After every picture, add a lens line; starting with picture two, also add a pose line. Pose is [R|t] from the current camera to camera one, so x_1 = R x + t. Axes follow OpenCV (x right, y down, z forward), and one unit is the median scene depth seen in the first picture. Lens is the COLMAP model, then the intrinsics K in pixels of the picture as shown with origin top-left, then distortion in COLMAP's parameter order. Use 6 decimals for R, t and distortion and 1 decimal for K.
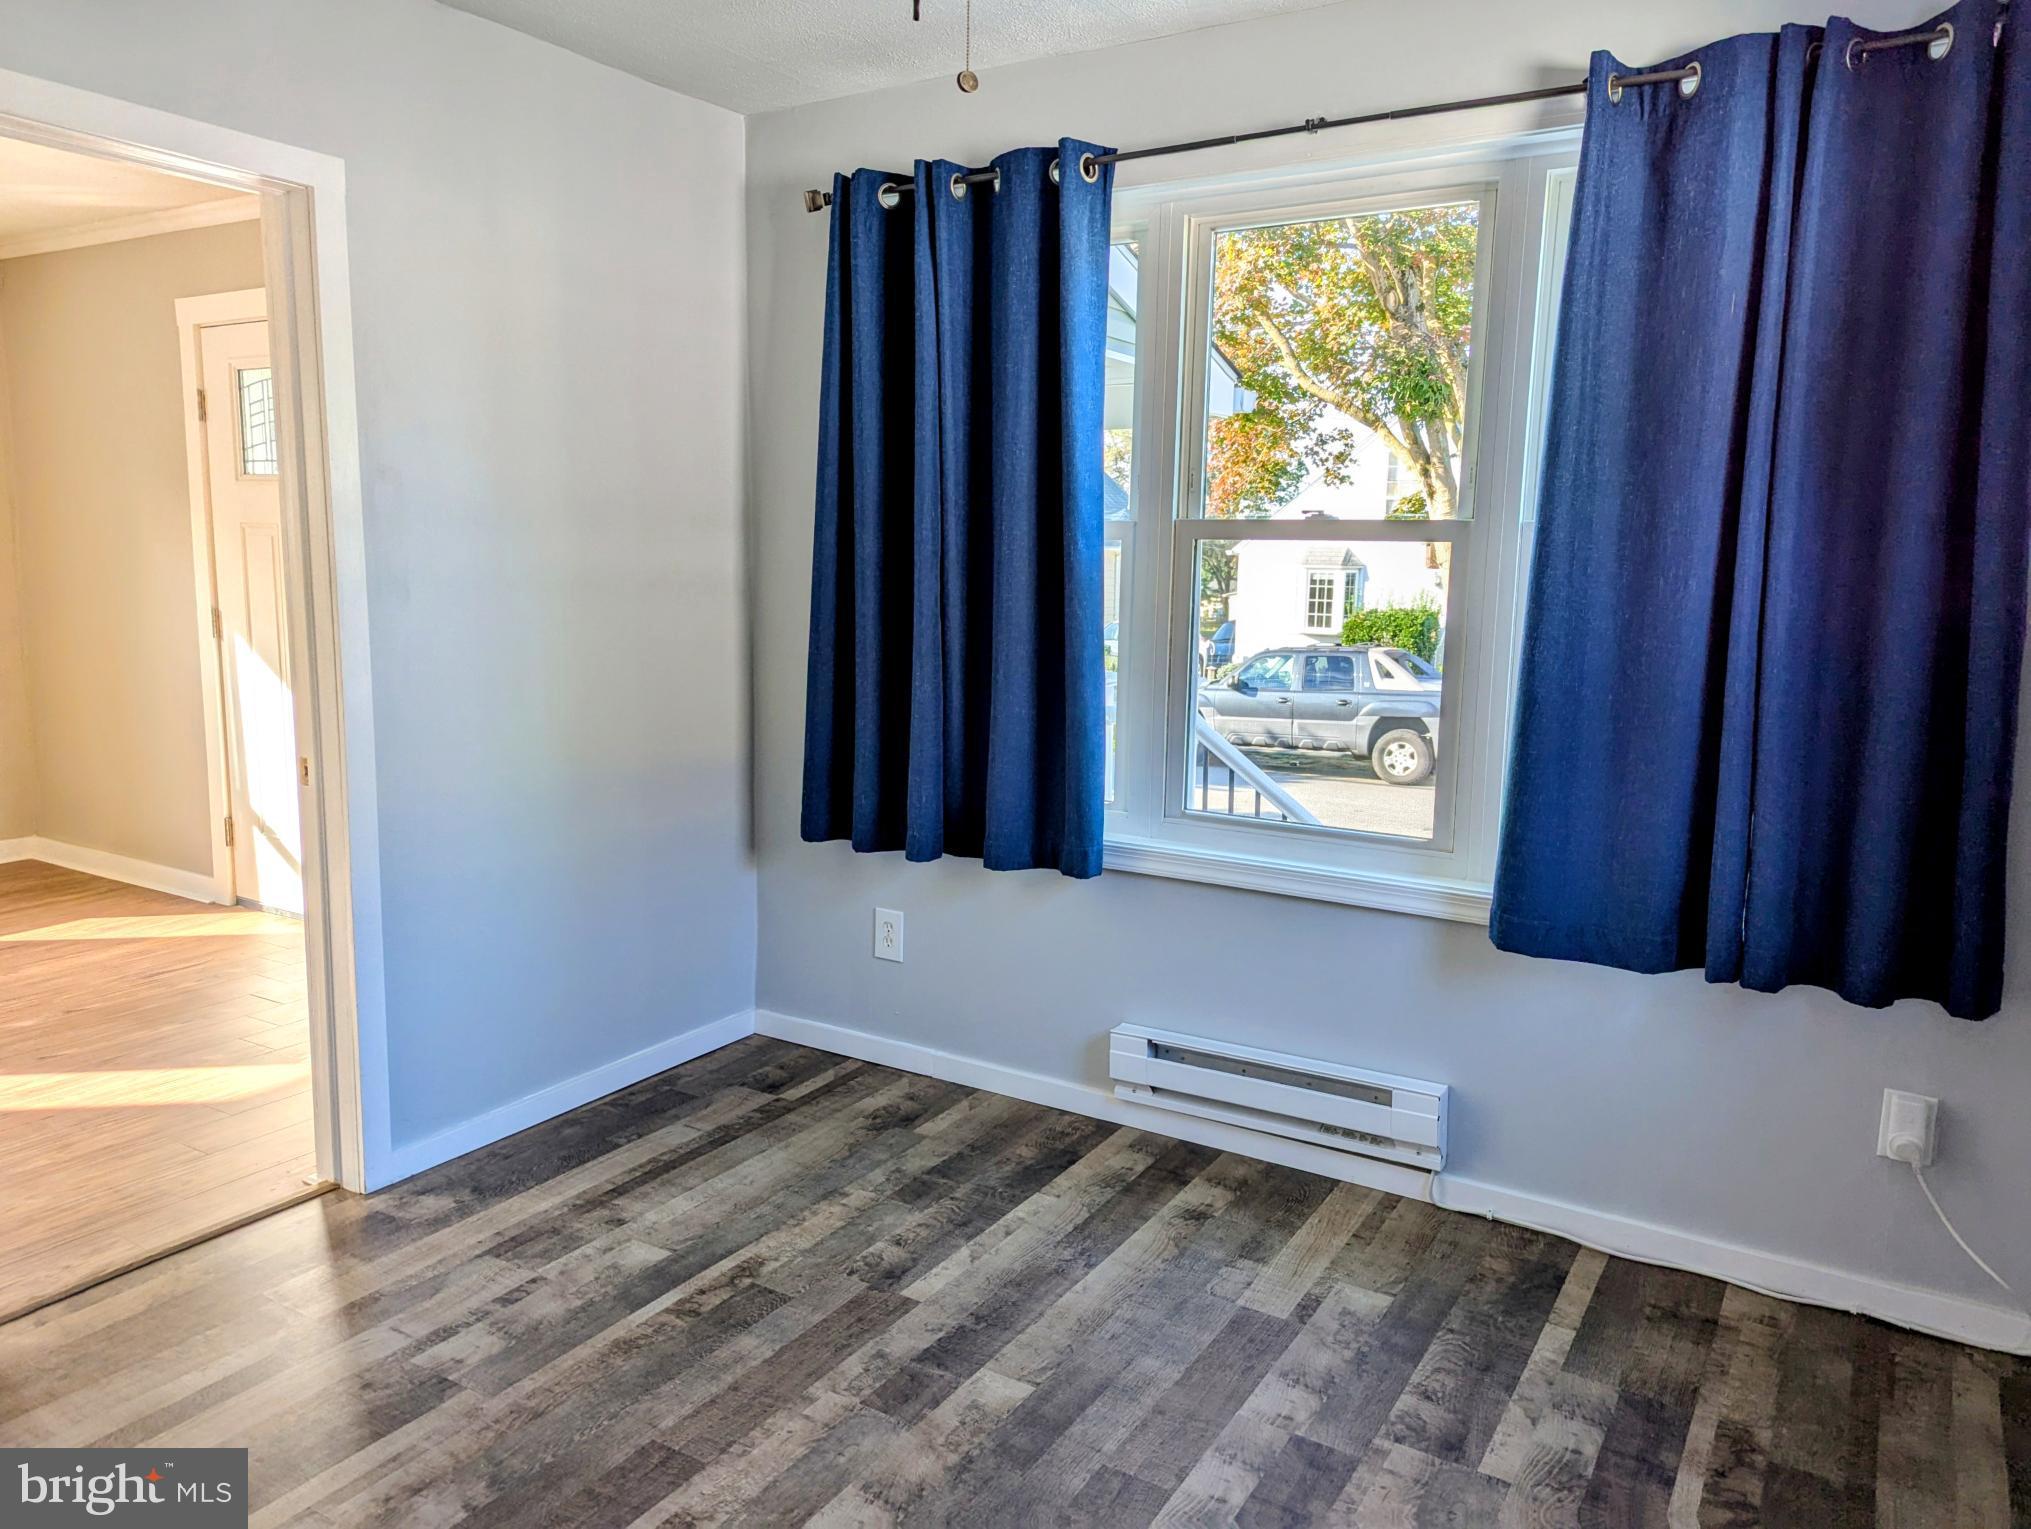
lens RADIAL K [[1435.6, 0, 1020.2], [0, 1435.6, 755.1], [0, 0, 1]] dist [0.057773, -0.048506]
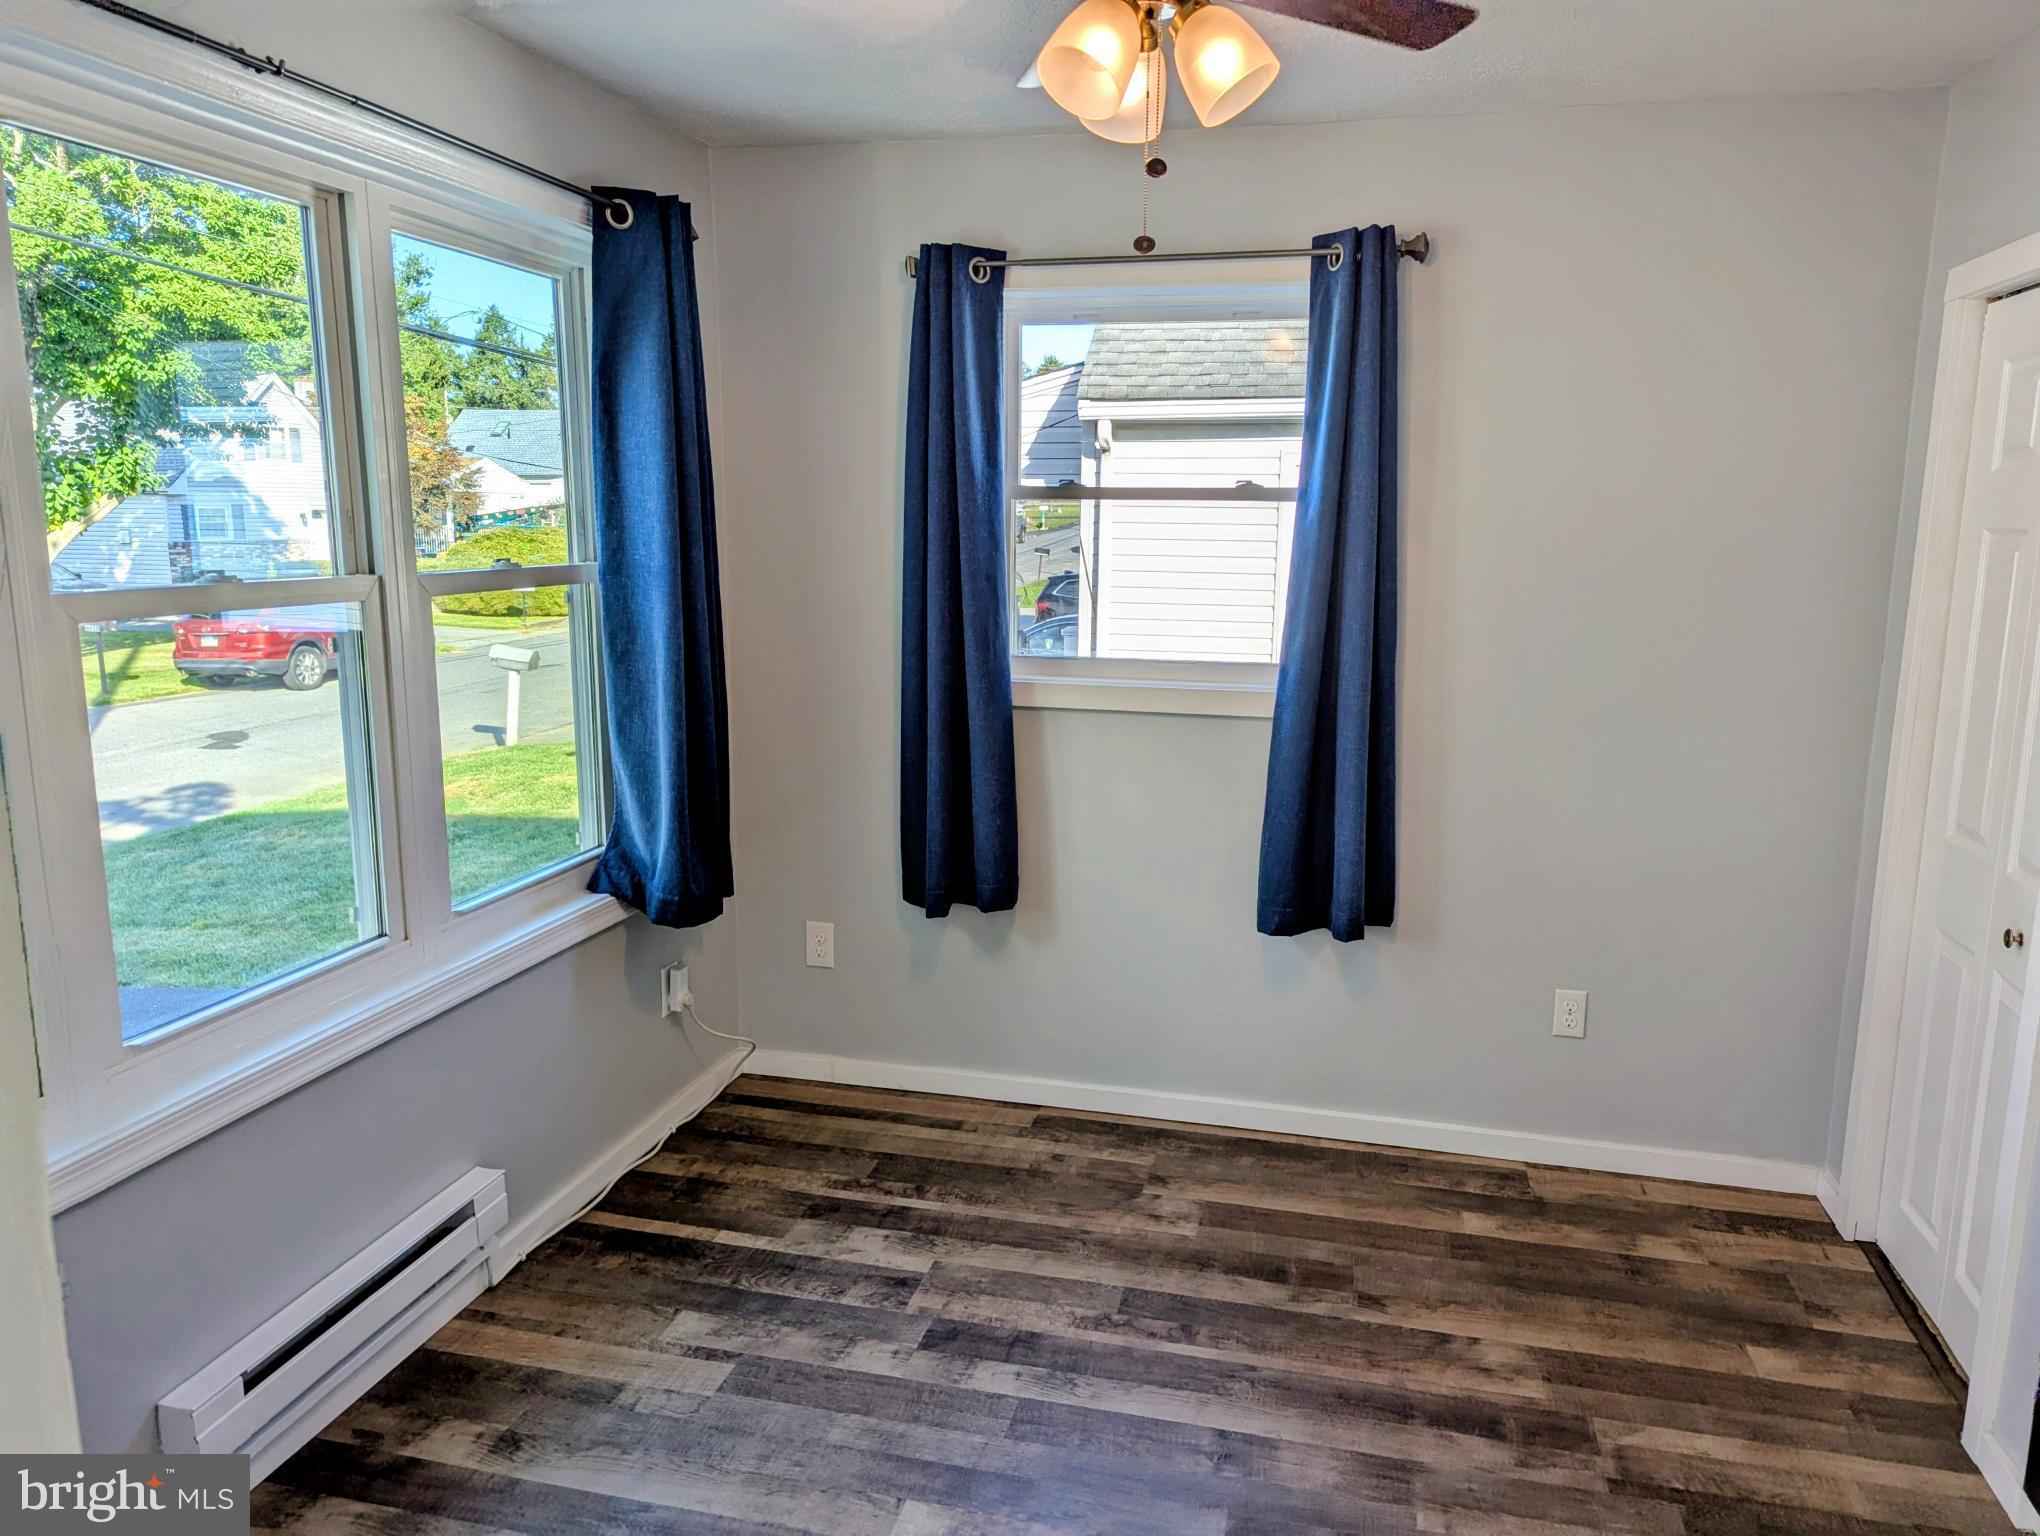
lens RADIAL K [[1442.0, 0, 1024.8], [0, 1442.0, 758.6], [0, 0, 1]] dist [0.057773, -0.048506]
pose [[-0.303431, -0.172125, 0.937178, -0.789659], [0.136236, 0.965607, 0.221456, -0.228677], [-0.943064, 0.194874, -0.269545, 1.031788]]
